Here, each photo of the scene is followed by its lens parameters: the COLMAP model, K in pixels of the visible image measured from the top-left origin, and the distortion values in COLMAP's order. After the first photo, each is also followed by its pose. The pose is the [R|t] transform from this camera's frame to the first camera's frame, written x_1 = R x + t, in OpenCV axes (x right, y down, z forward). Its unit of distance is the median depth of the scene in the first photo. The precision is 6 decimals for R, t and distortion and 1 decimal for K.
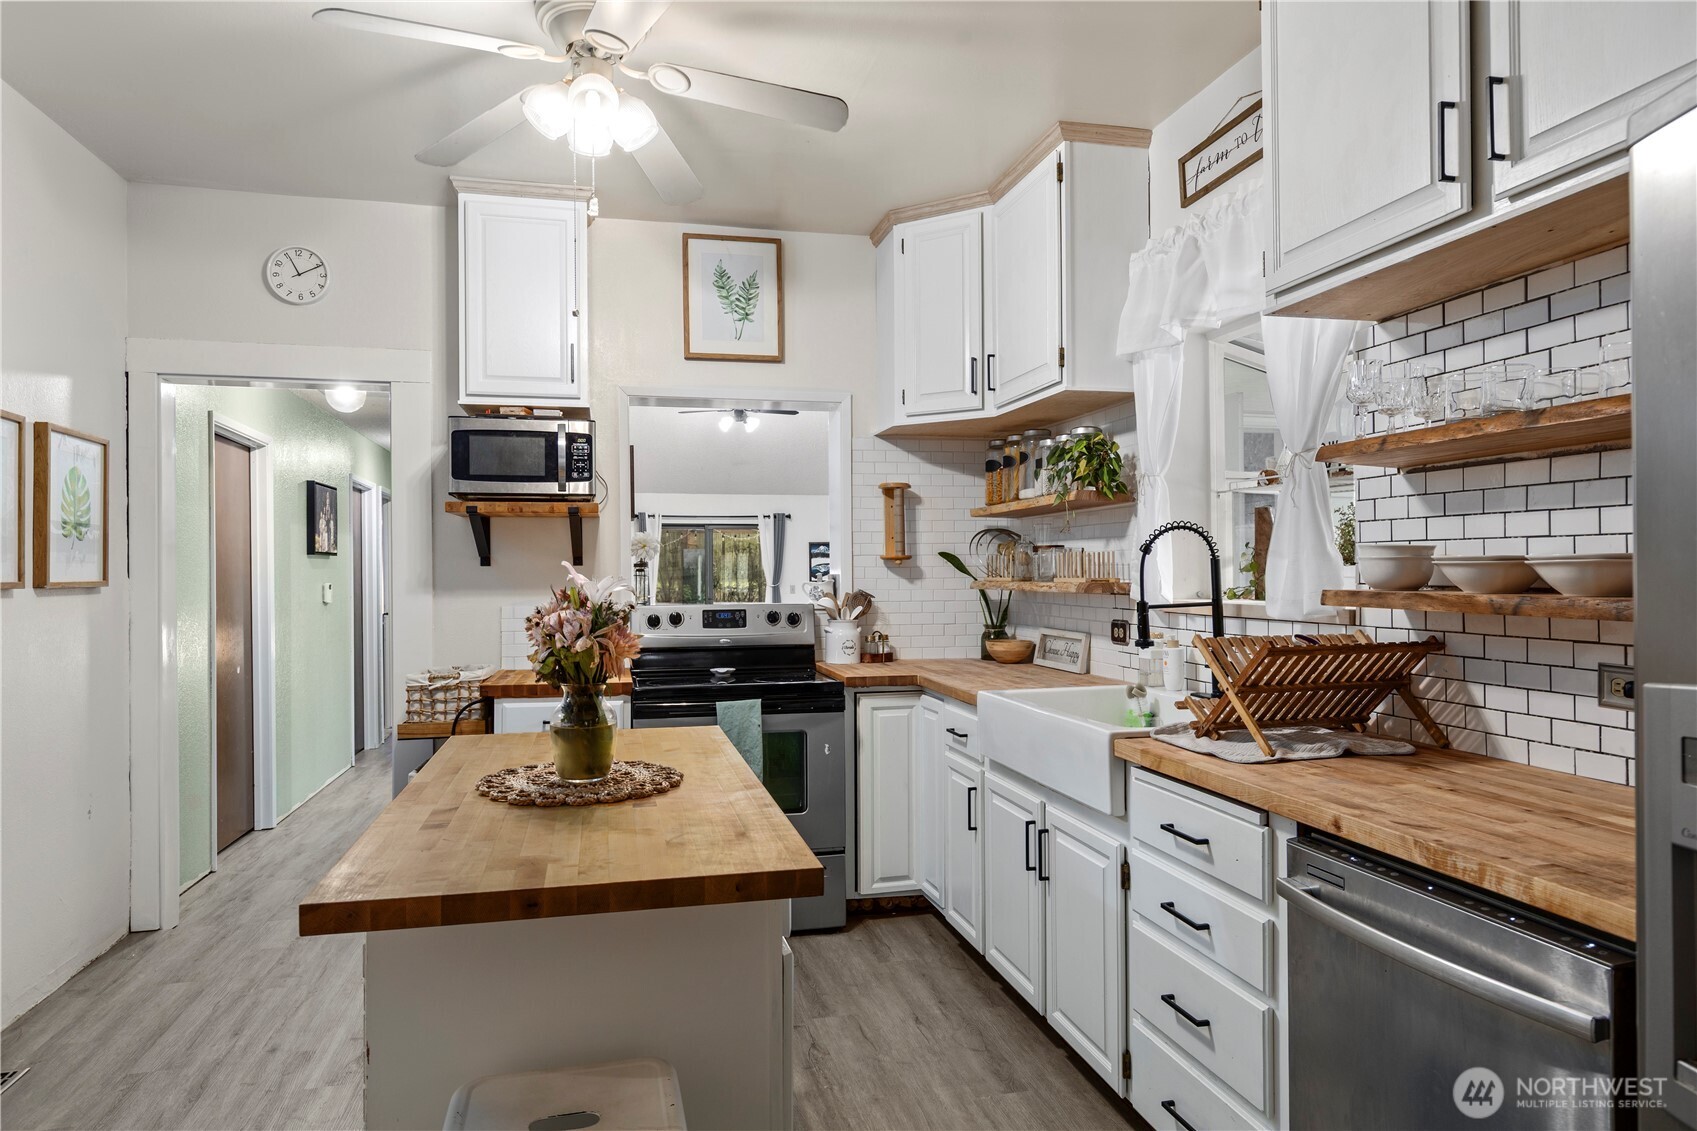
lens RADIAL K [[1047.1, 0, 843.7], [0, 1047.1, 567.8], [0, 0, 1]] dist [-0.000405, 0.001655]
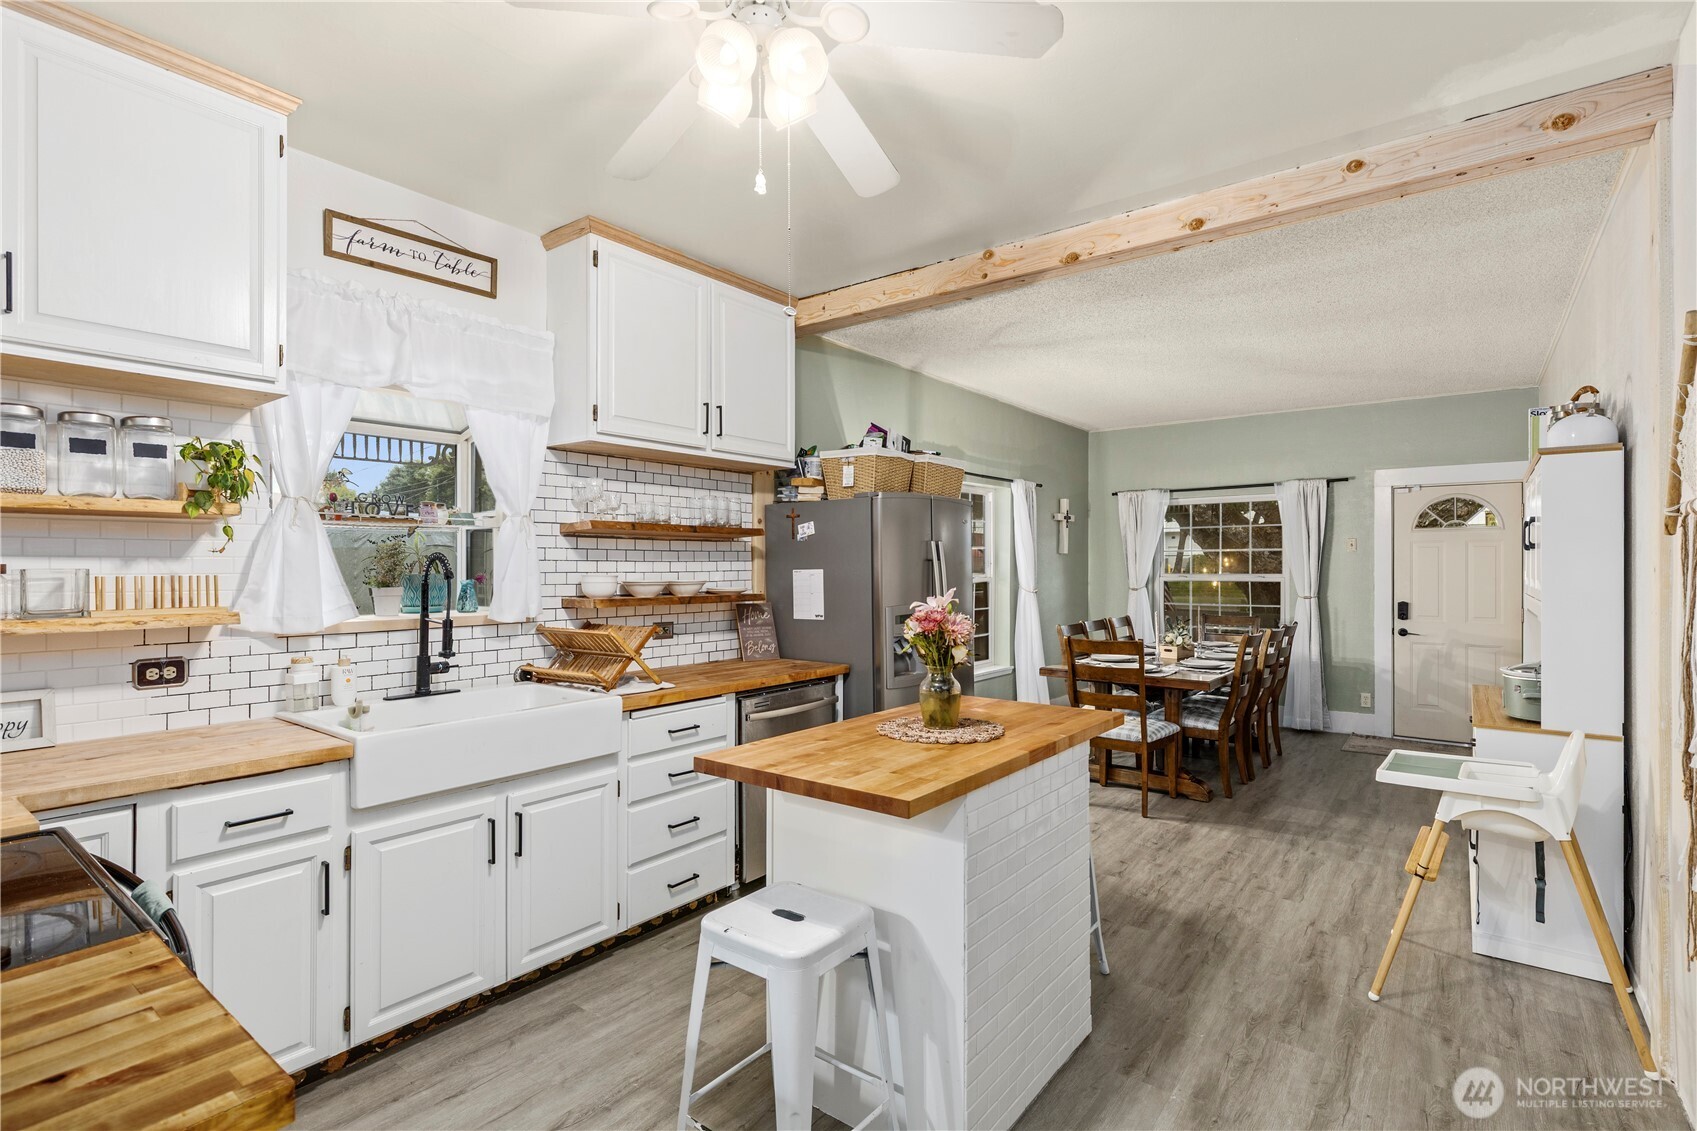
lens RADIAL K [[804.0, 0, 845.2], [0, 804.0, 564.5], [0, 0, 1]] dist [0.002431, -0.000653]
pose [[-0.630685, 0.009268, 0.775984, -0.646840], [0.003397, 0.999952, -0.009182, -0.018477], [-0.776032, -0.003155, -0.630686, 1.109068]]
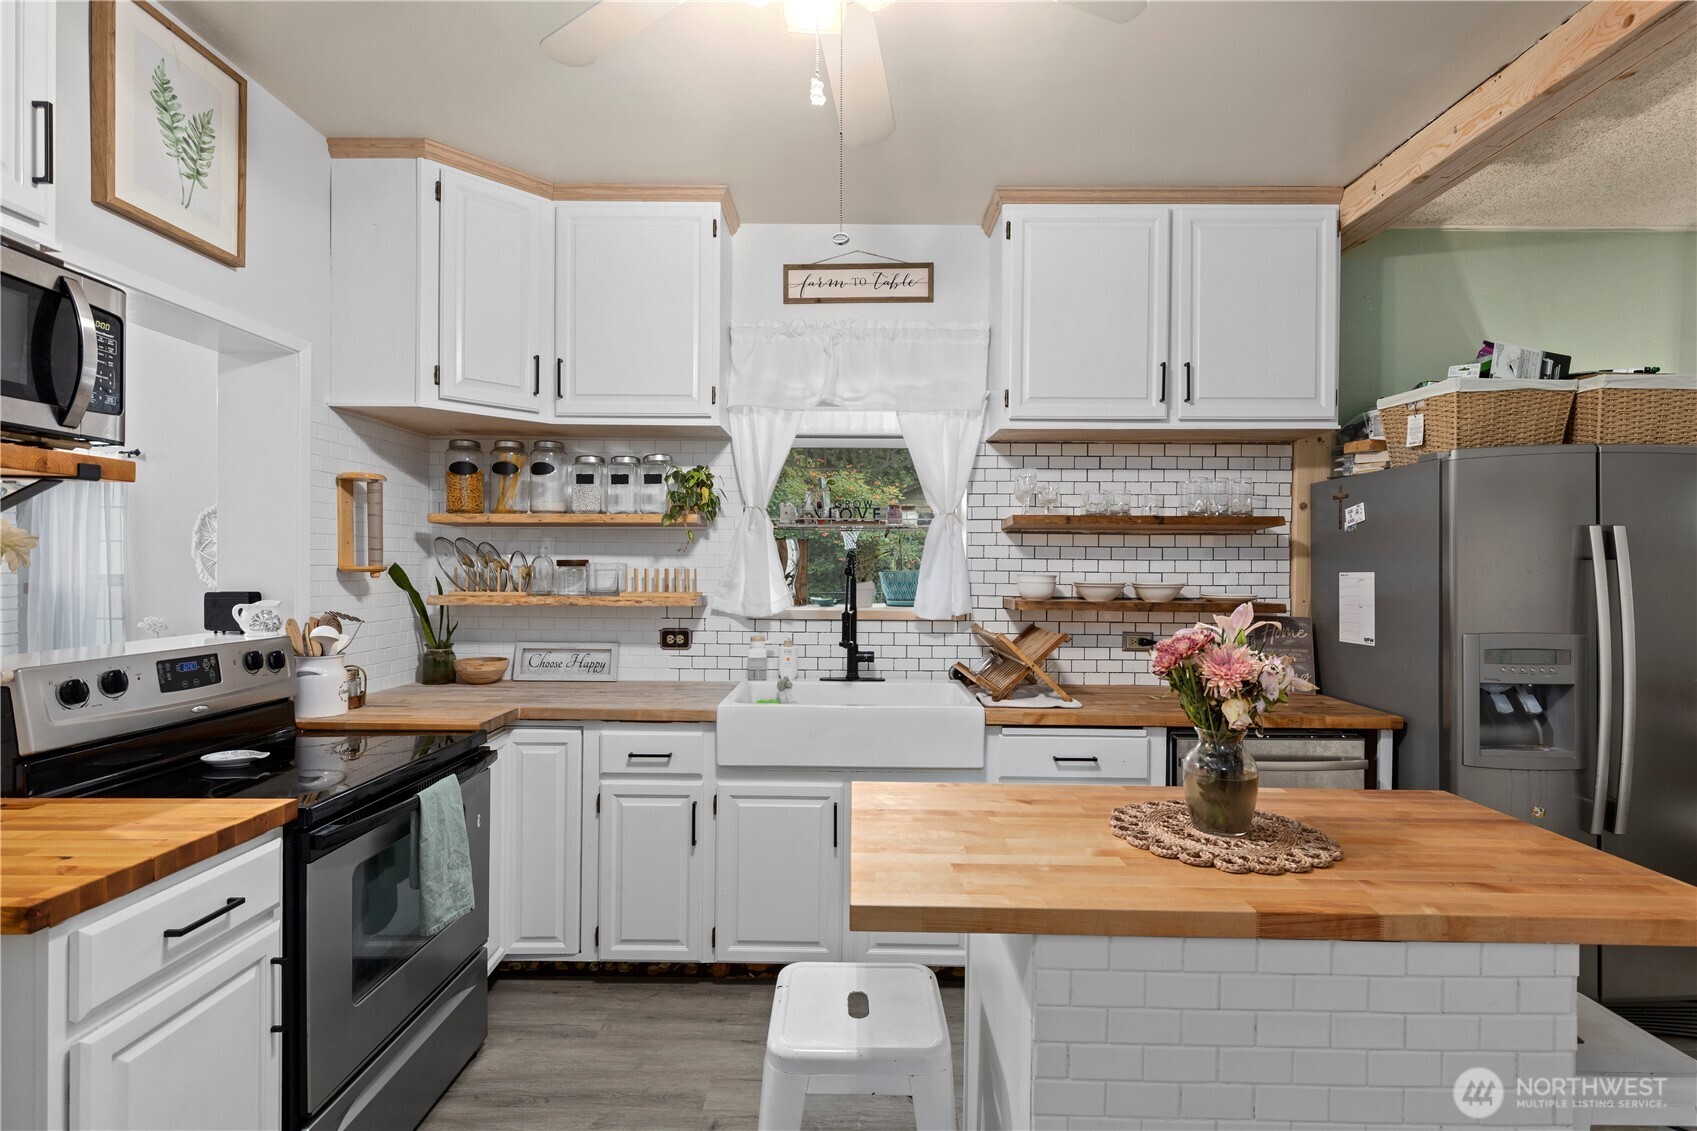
lens RADIAL K [[804.0, 0, 850.5], [0, 804.0, 569.6], [0, 0, 1]] dist [0.002431, -0.000653]
pose [[0.234308, 0.002946, 0.972158, -0.616154], [-0.011647, 0.999932, -0.000223, -0.018294], [-0.972093, -0.011270, 0.234326, 0.688256]]
